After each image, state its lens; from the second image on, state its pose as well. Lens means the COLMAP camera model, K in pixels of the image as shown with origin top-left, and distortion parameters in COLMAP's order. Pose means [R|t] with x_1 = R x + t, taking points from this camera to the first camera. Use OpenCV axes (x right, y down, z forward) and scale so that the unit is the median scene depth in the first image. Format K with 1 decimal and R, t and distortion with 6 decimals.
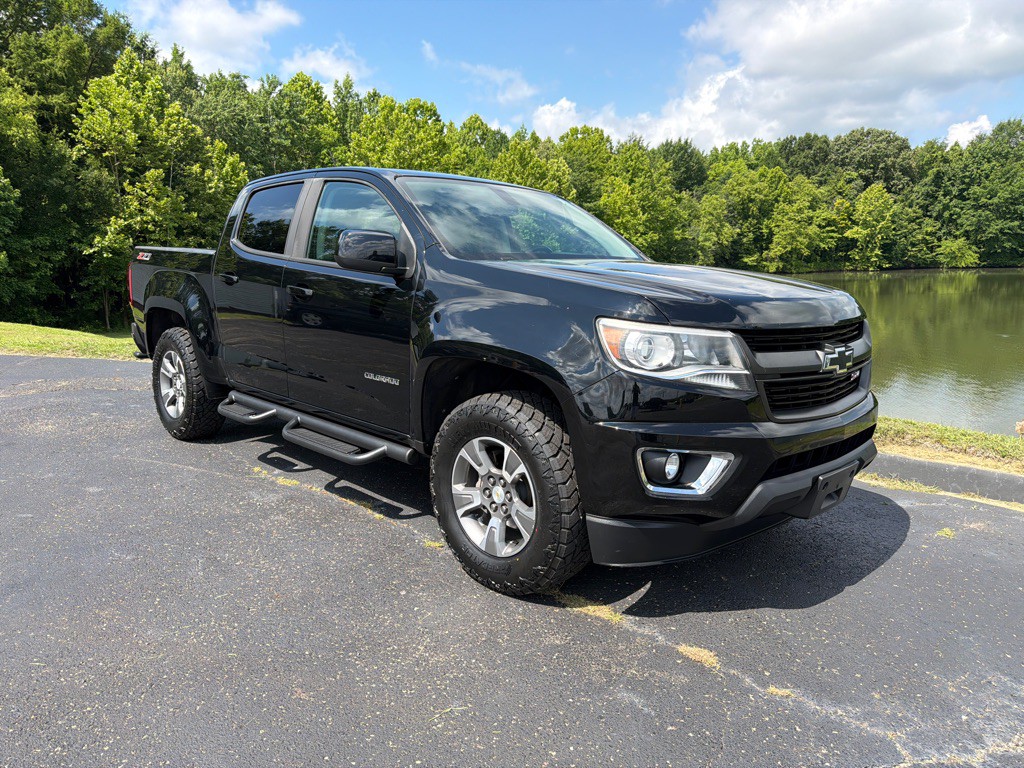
lens RADIAL K [[718.6, 0, 508.2], [0, 718.6, 405.2], [0, 0, 1]] dist [0.038543, -0.049639]
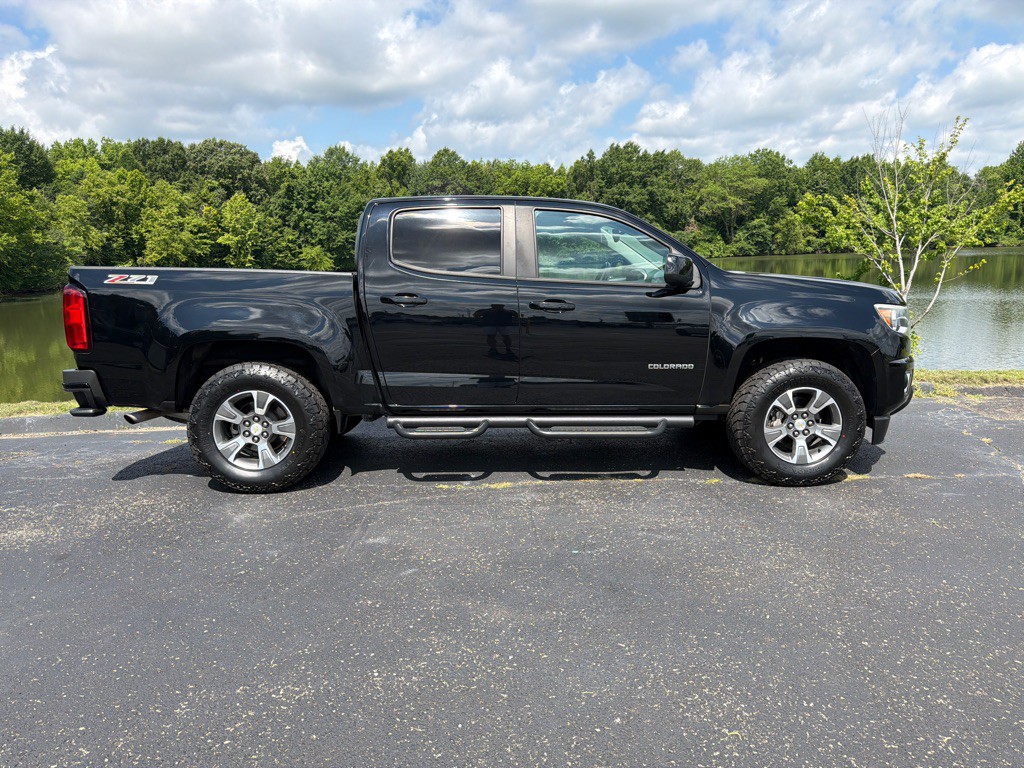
lens RADIAL K [[718.6, 0, 509.7], [0, 718.6, 403.1], [0, 0, 1]] dist [0.038543, -0.049639]
pose [[0.679140, -0.150374, 0.718441, -0.825345], [0.157833, 0.985811, 0.057137, -0.058096], [-0.716839, 0.074589, 0.693238, 0.194582]]
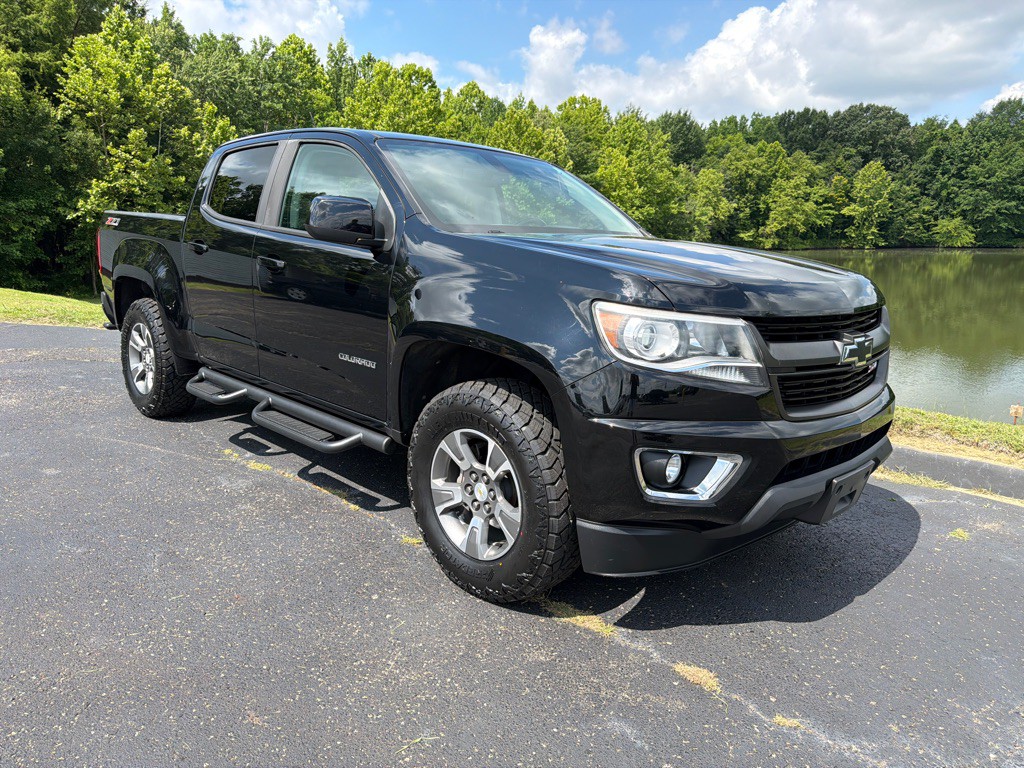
lens RADIAL K [[718.6, 0, 506.9], [0, 718.6, 401.0], [0, 0, 1]] dist [0.038543, -0.049639]
pose [[0.999827, 0.016137, 0.009244, 0.004834], [-0.016427, 0.999346, 0.032222, -0.011240], [-0.008718, -0.032368, 0.999438, 0.048457]]
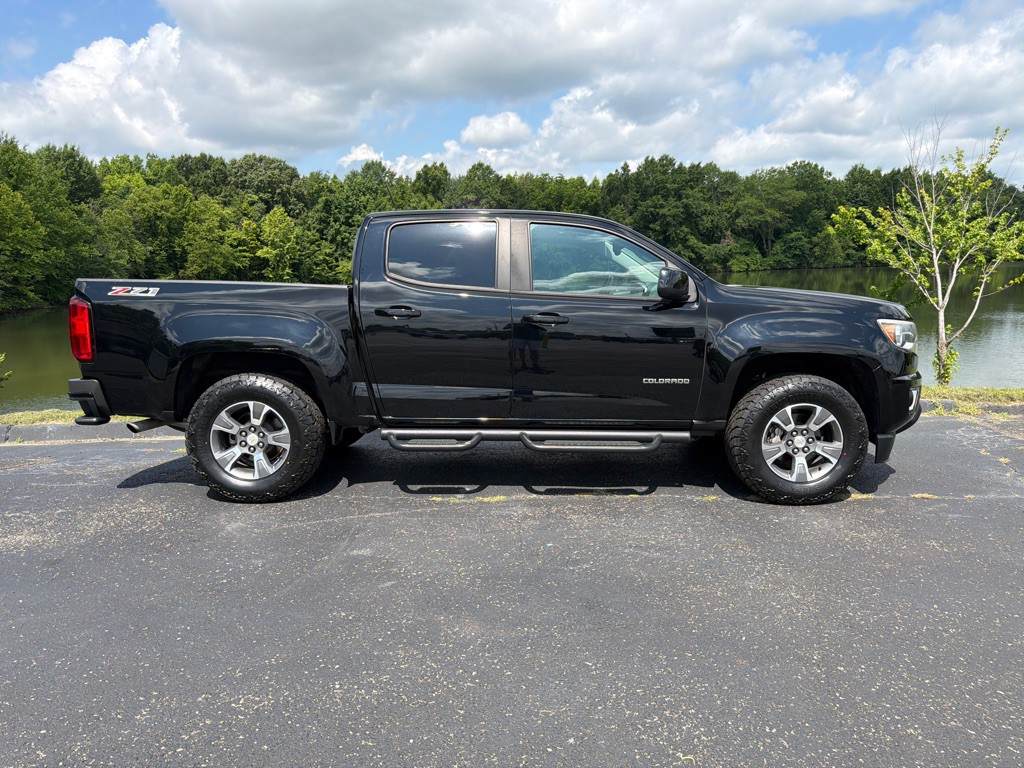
lens RADIAL K [[718.6, 0, 508.5], [0, 718.6, 407.1], [0, 0, 1]] dist [0.038543, -0.049639]
pose [[0.713656, -0.134460, 0.687470, -0.792586], [0.149548, 0.988024, 0.038000, -0.051824], [-0.684347, 0.075691, 0.725218, 0.164940]]
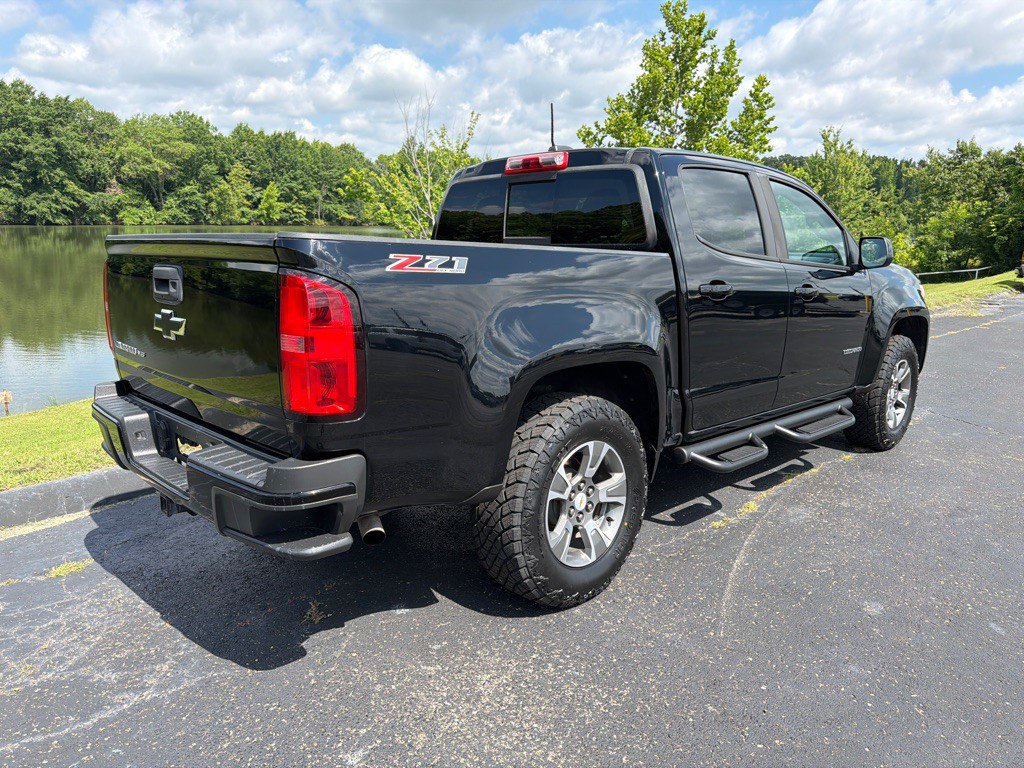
lens RADIAL K [[716.5, 0, 511.7], [0, 716.5, 406.9], [0, 0, 1]] dist [0.034115, -0.044528]
pose [[0.000823, -0.233286, 0.972408, -0.919483], [0.176014, 0.957260, 0.229503, -0.218553], [-0.984387, 0.170969, 0.041850, 0.980724]]
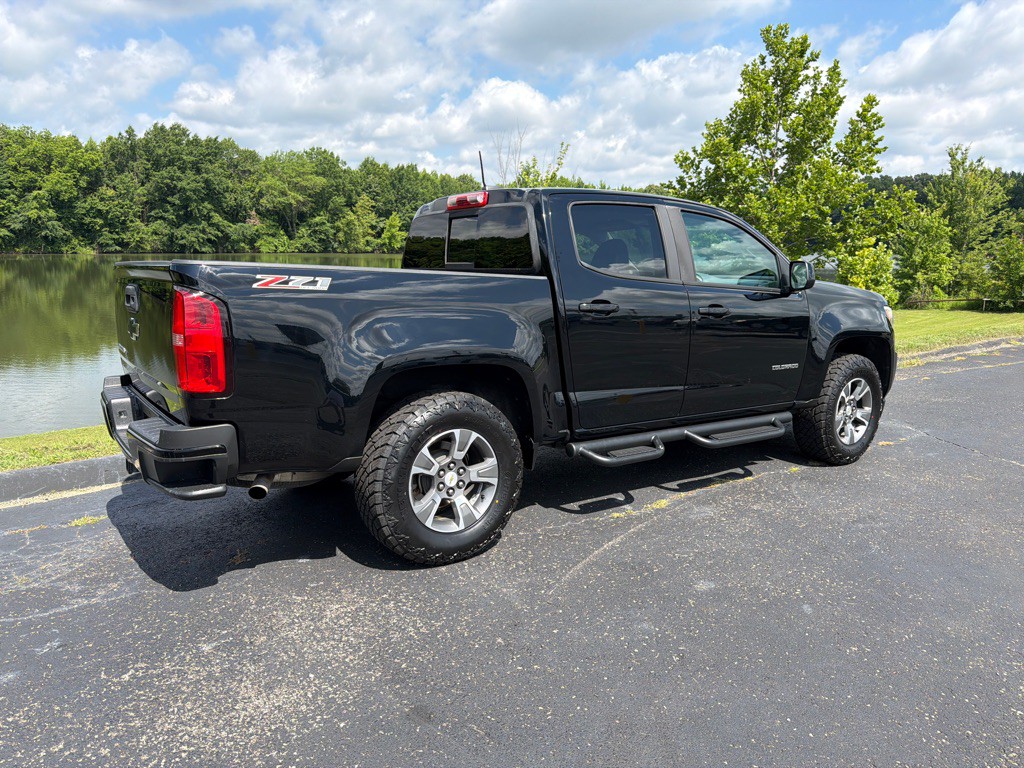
lens RADIAL K [[716.5, 0, 506.1], [0, 716.5, 406.2], [0, 0, 1]] dist [0.034115, -0.044528]
pose [[0.161693, -0.197786, 0.966818, -1.015134], [0.179212, 0.969304, 0.168323, -0.184530], [-0.970432, 0.146048, 0.192175, 0.791412]]
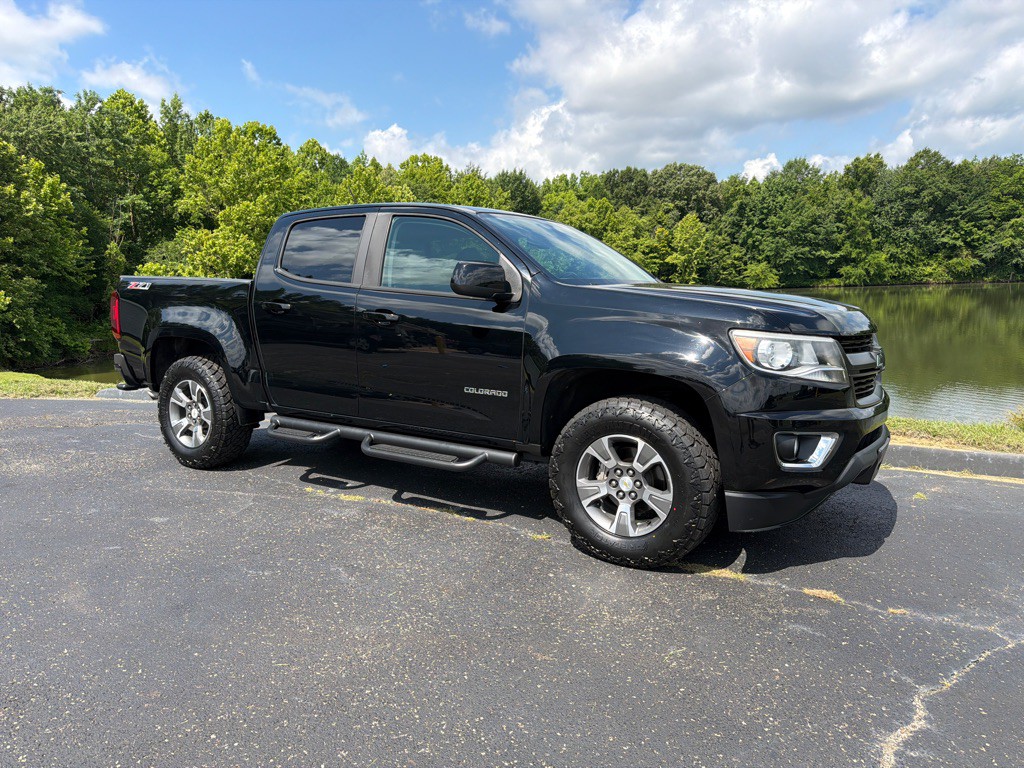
lens RADIAL K [[716.5, 0, 507.0], [0, 716.5, 406.2], [0, 0, 1]] dist [0.034115, -0.044528]
pose [[0.976685, -0.046384, 0.209609, -0.234789], [0.052985, 0.998257, -0.025984, 0.009762], [-0.208038, 0.036484, 0.977440, -0.055831]]
